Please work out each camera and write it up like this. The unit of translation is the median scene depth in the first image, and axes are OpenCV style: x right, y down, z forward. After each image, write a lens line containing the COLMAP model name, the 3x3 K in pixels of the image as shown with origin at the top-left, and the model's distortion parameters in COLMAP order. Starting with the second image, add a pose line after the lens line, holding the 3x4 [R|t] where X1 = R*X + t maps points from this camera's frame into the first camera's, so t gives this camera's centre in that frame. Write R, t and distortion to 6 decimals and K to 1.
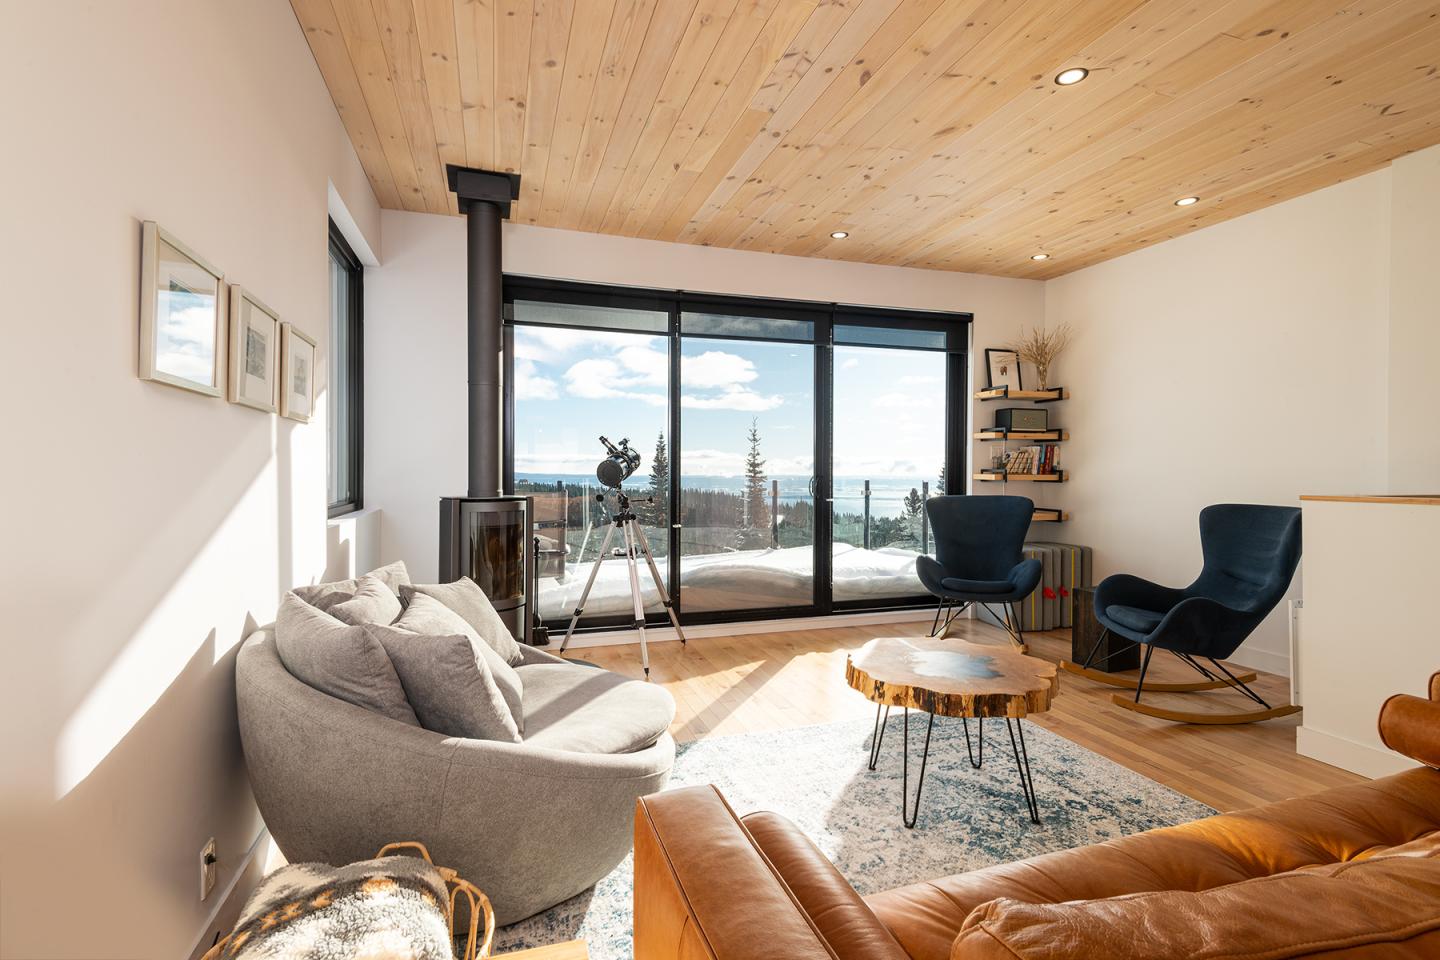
lens RADIAL K [[686.9, 0, 722.4], [0, 686.9, 473.3], [0, 0, 1]] dist [0.014696, -0.000020]
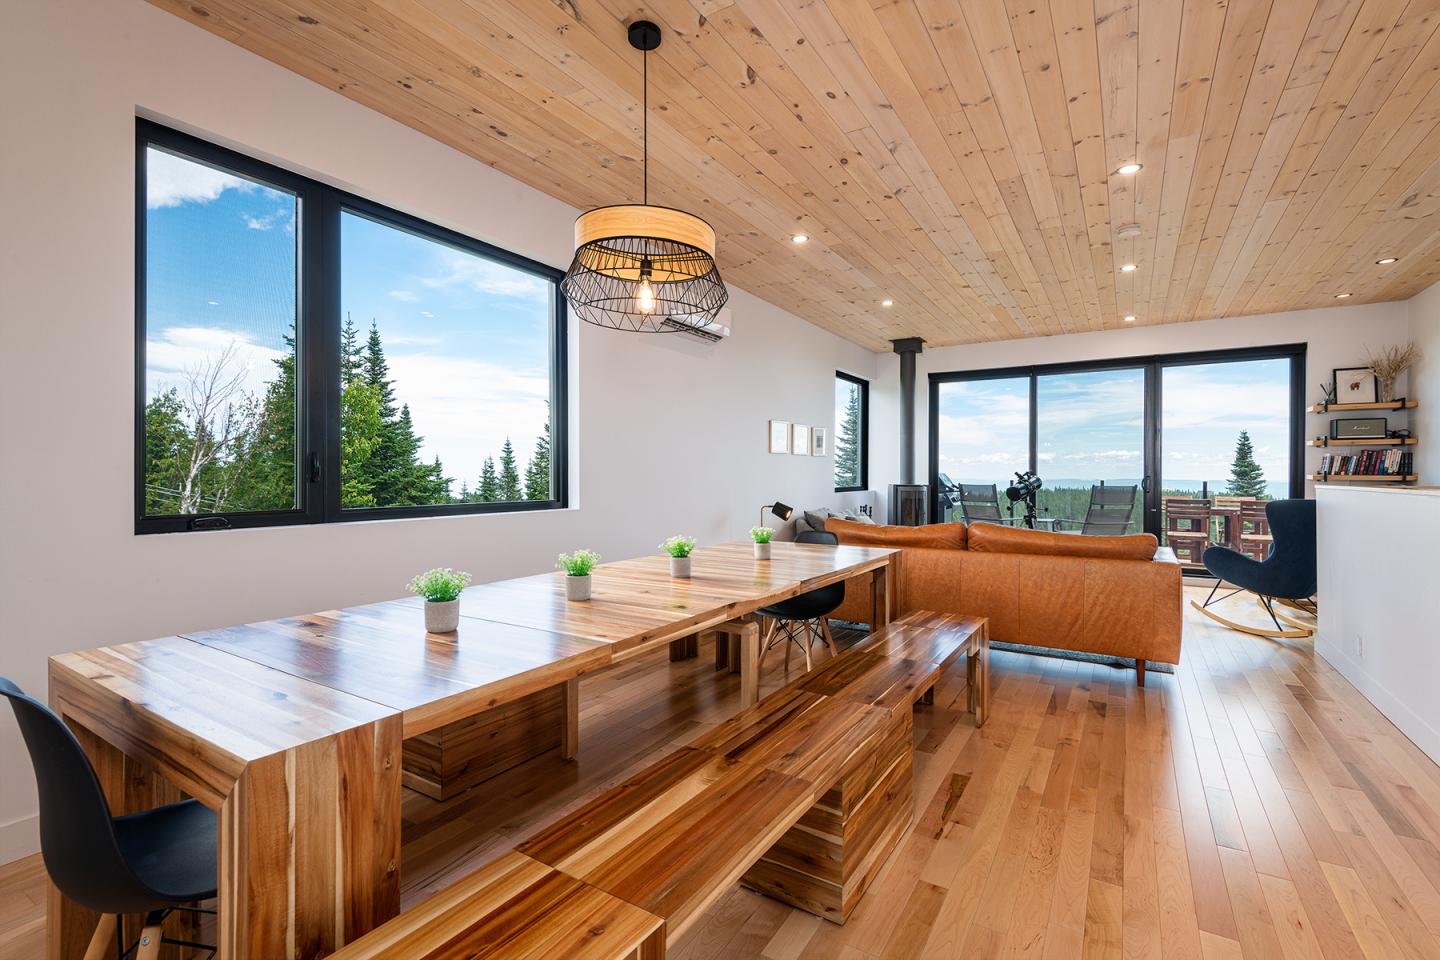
lens RADIAL K [[659.9, 0, 713.0], [0, 659.9, 477.3], [0, 0, 1]] dist [0.011923, -0.000807]
pose [[0.633191, 0.003407, -0.773988, 0.679221], [-0.004219, 0.999991, 0.000950, 0.009826], [0.773984, 0.002664, 0.633199, -0.612983]]
